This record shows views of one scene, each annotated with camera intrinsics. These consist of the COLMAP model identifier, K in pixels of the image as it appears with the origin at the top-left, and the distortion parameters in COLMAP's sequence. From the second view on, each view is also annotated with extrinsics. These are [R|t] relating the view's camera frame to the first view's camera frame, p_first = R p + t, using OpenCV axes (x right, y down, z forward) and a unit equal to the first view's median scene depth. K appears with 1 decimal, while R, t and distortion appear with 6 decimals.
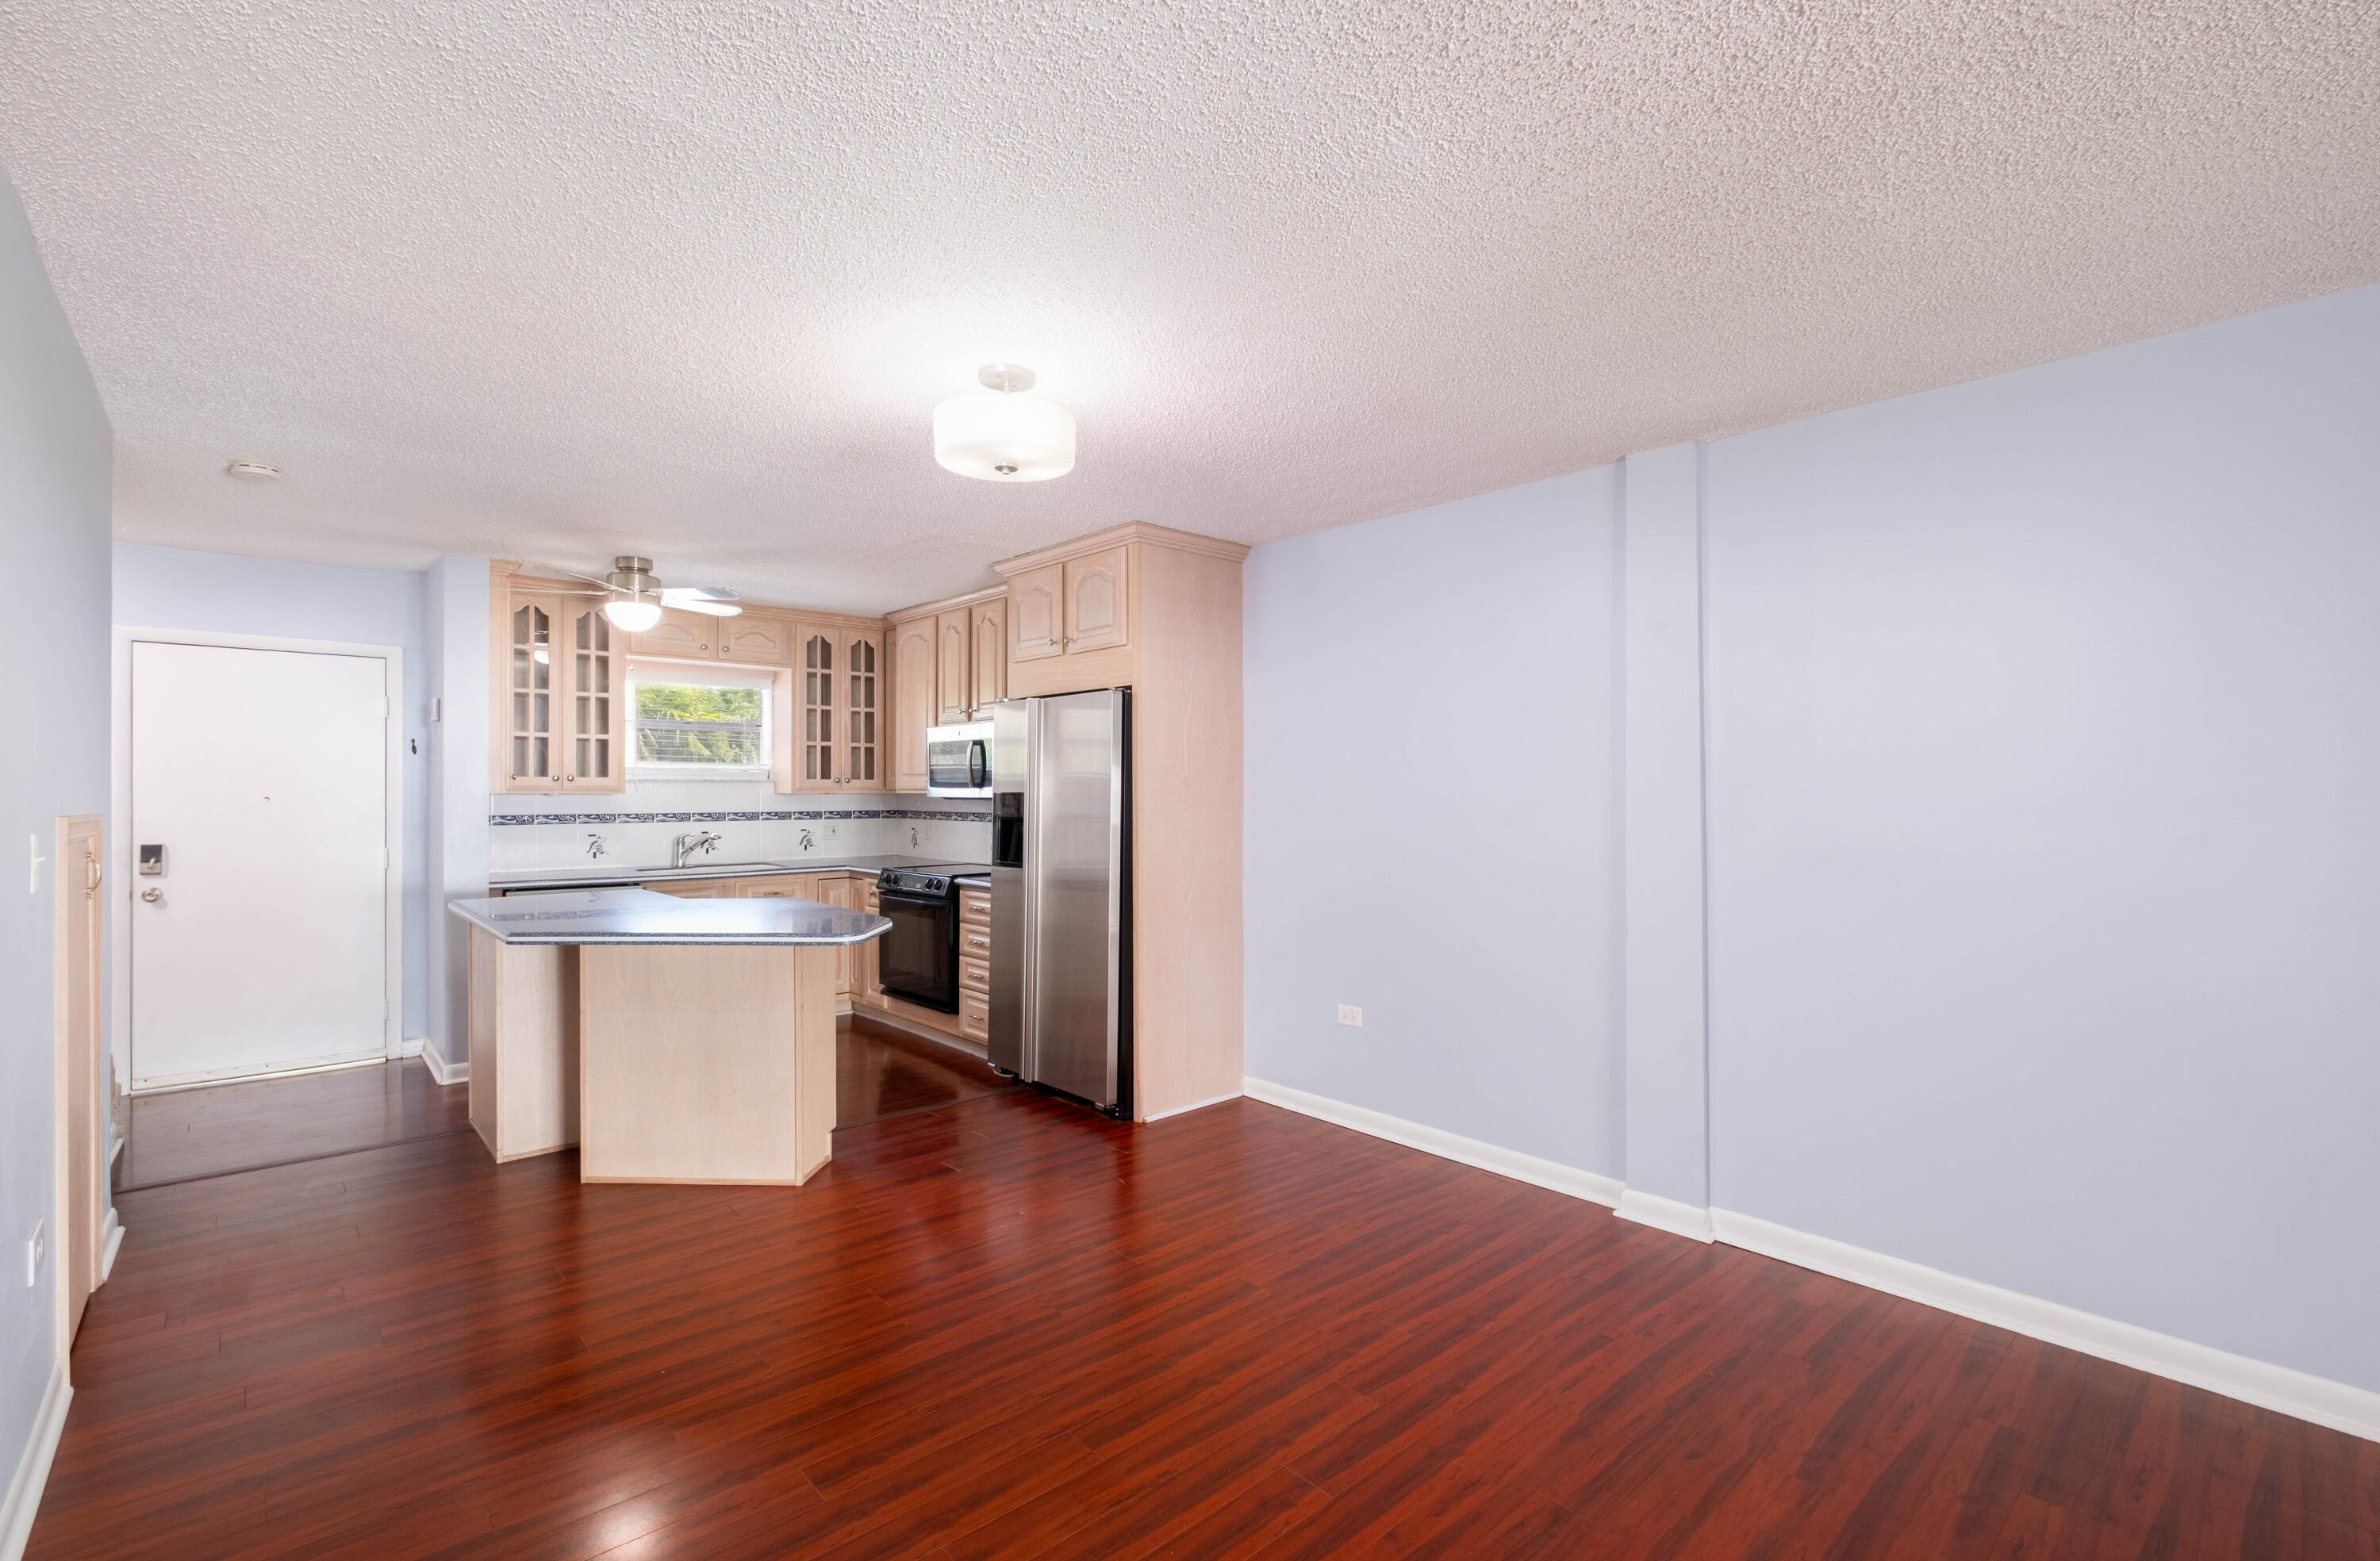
lens RADIAL K [[1011.4, 0, 1181.9], [0, 1011.4, 799.7], [0, 0, 1]] dist [0.000789, -0.000020]
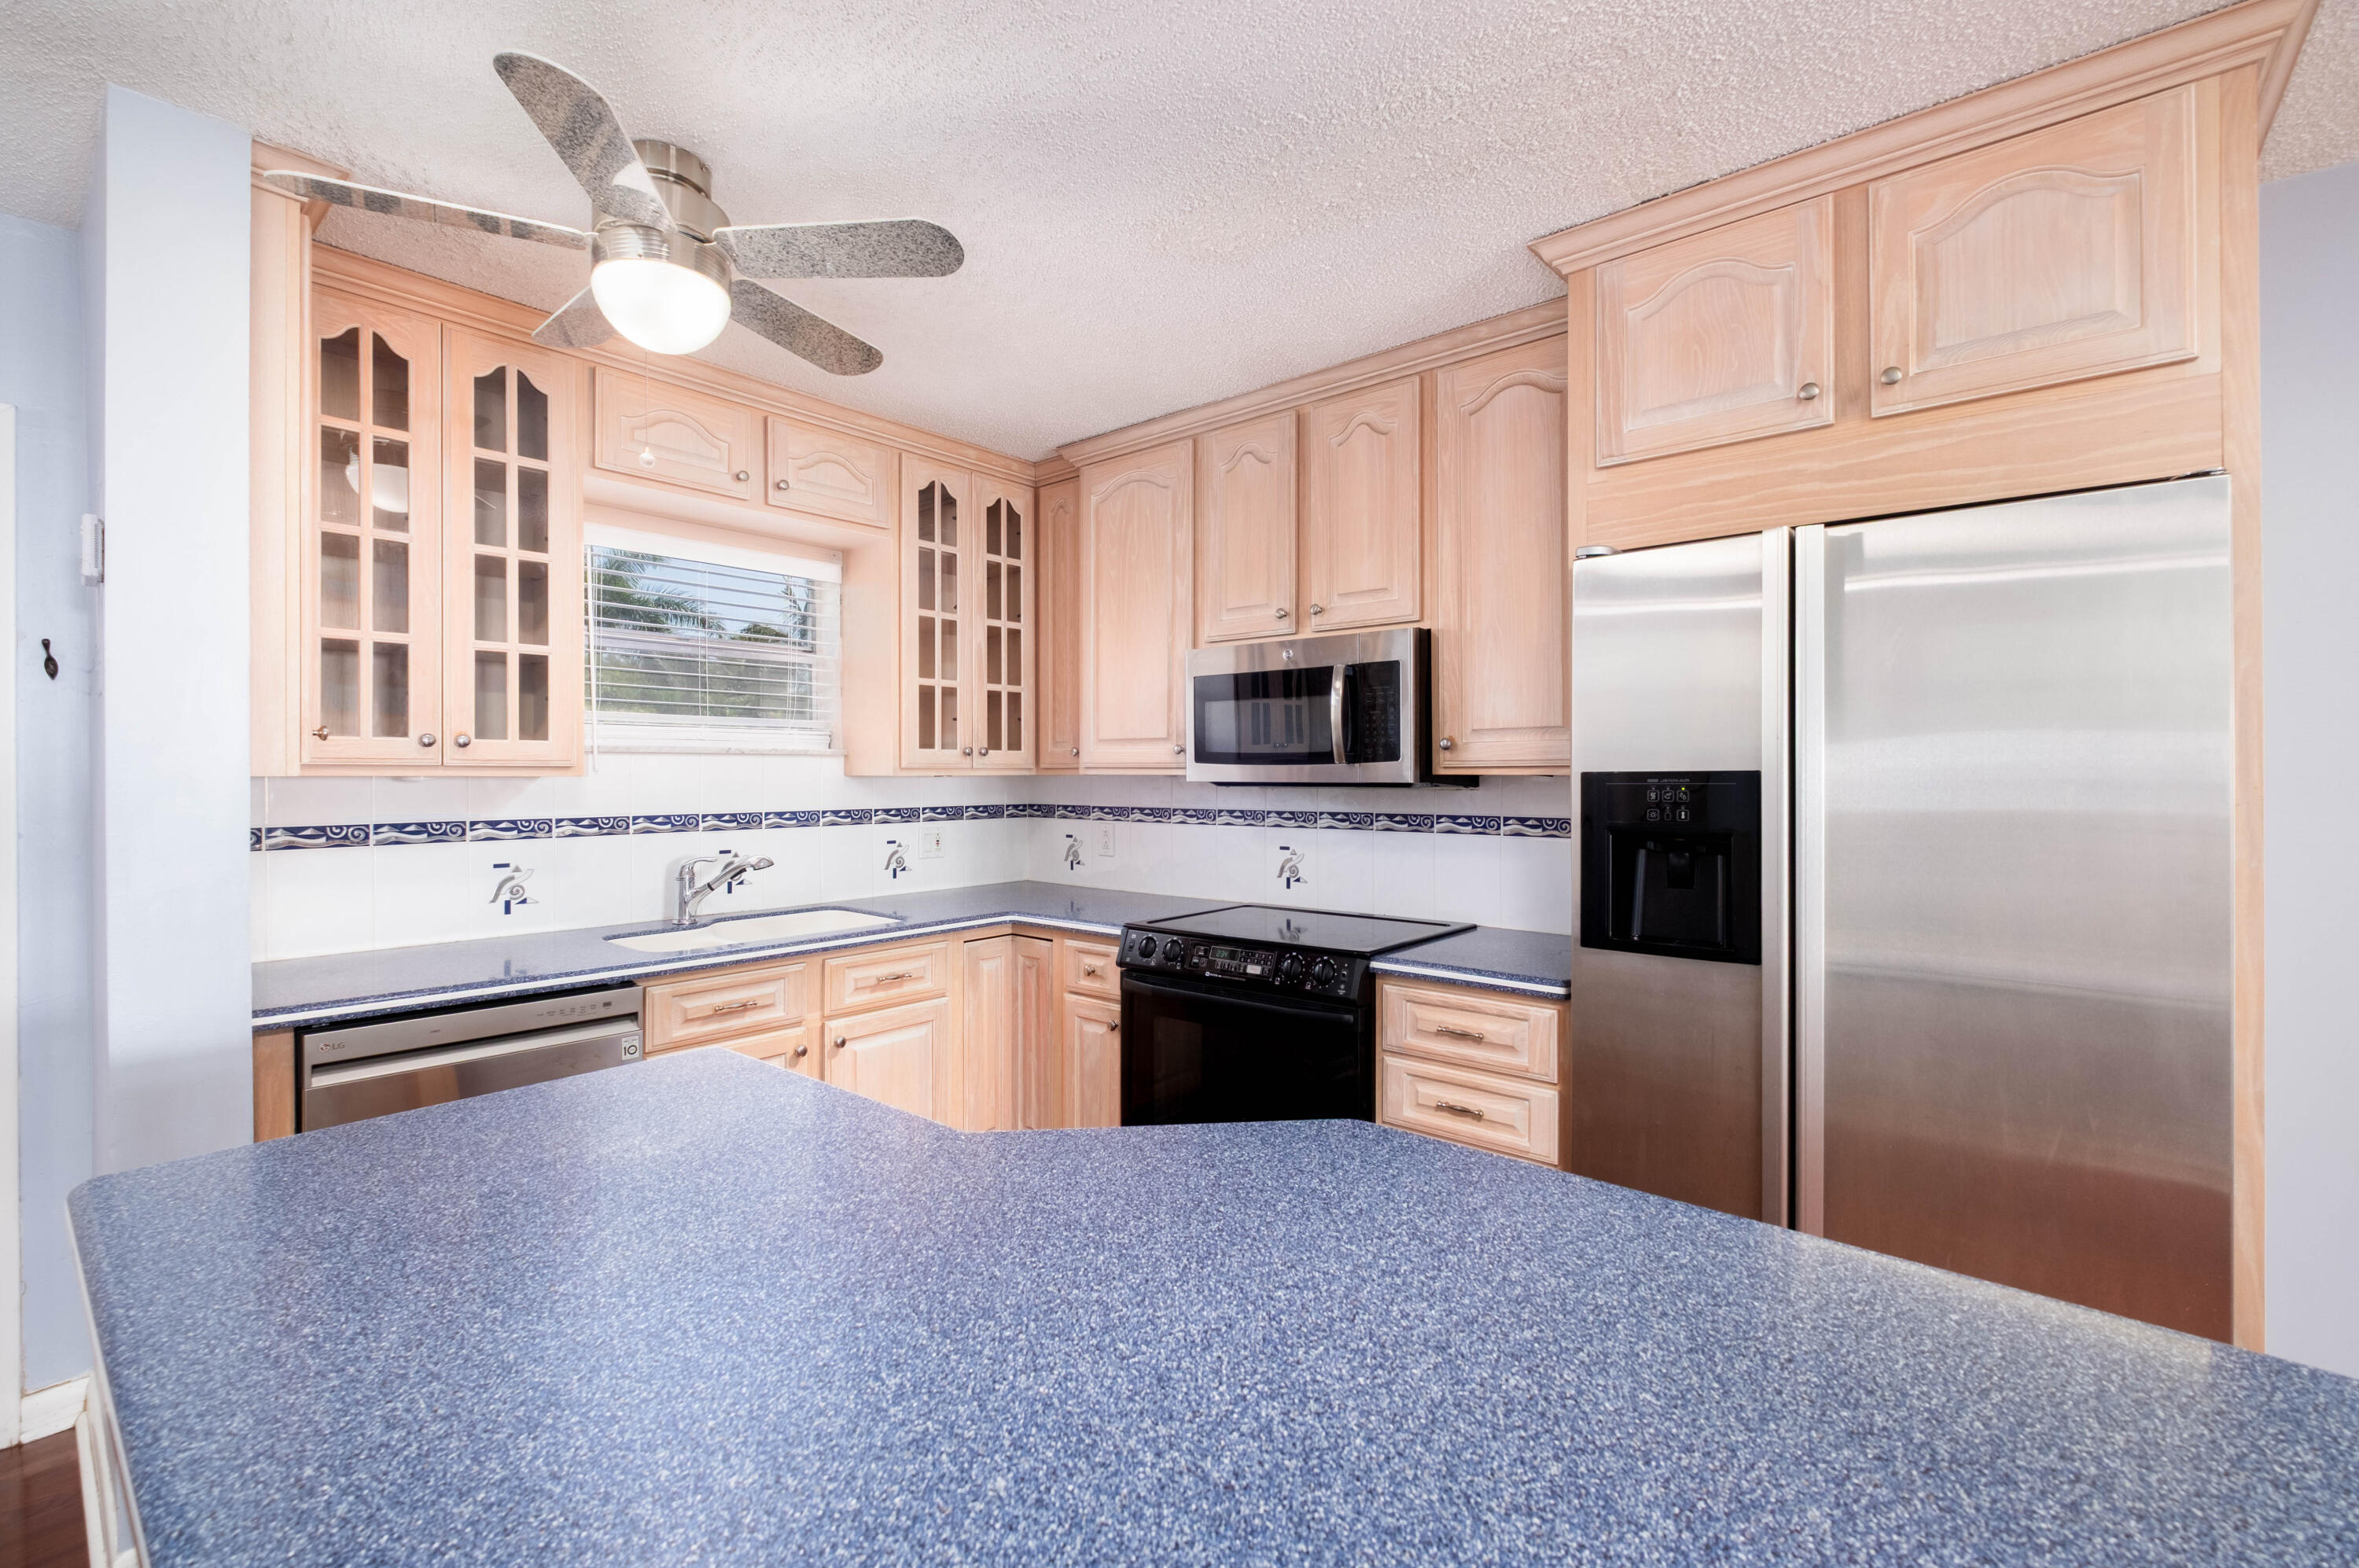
lens RADIAL K [[1009.3, 0, 1179.5], [0, 1009.3, 784.0], [0, 0, 1]] dist [-0.012301, 0.000051]
pose [[0.991945, -0.002936, 0.126638, -0.335185], [0.002717, 0.999995, 0.001900, -0.002643], [-0.126643, -0.001540, 0.991947, 0.506776]]
